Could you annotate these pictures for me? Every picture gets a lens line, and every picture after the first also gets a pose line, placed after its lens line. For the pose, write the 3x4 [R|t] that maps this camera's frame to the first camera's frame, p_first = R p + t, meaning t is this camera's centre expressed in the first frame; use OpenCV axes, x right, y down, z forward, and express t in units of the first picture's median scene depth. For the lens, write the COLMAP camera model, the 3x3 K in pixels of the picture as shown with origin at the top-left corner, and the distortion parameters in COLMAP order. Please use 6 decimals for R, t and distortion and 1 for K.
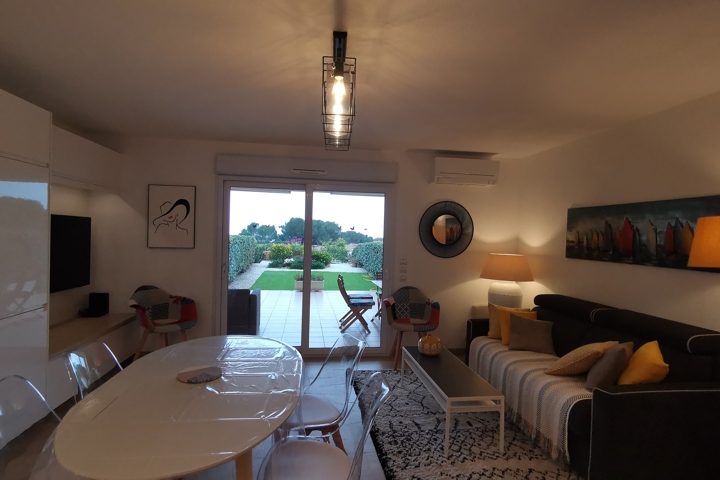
lens RADIAL K [[401.6, 0, 359.8], [0, 401.6, 241.4], [0, 0, 1]] dist [0.001850, 0.001582]
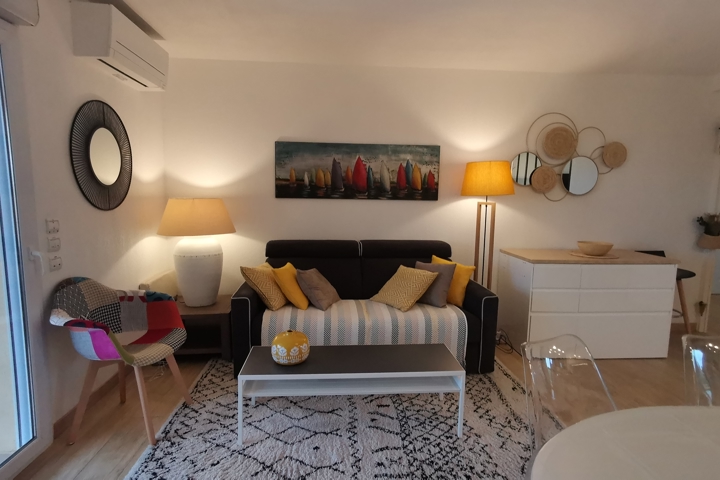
lens RADIAL K [[401.6, 0, 360.0], [0, 401.6, 241.4], [0, 0, 1]] dist [0.001850, 0.001582]
pose [[0.059228, -0.150771, 0.986793, -0.414793], [0.003992, 0.988556, 0.150801, 0.003041], [-0.998236, -0.004992, 0.059152, 0.864789]]
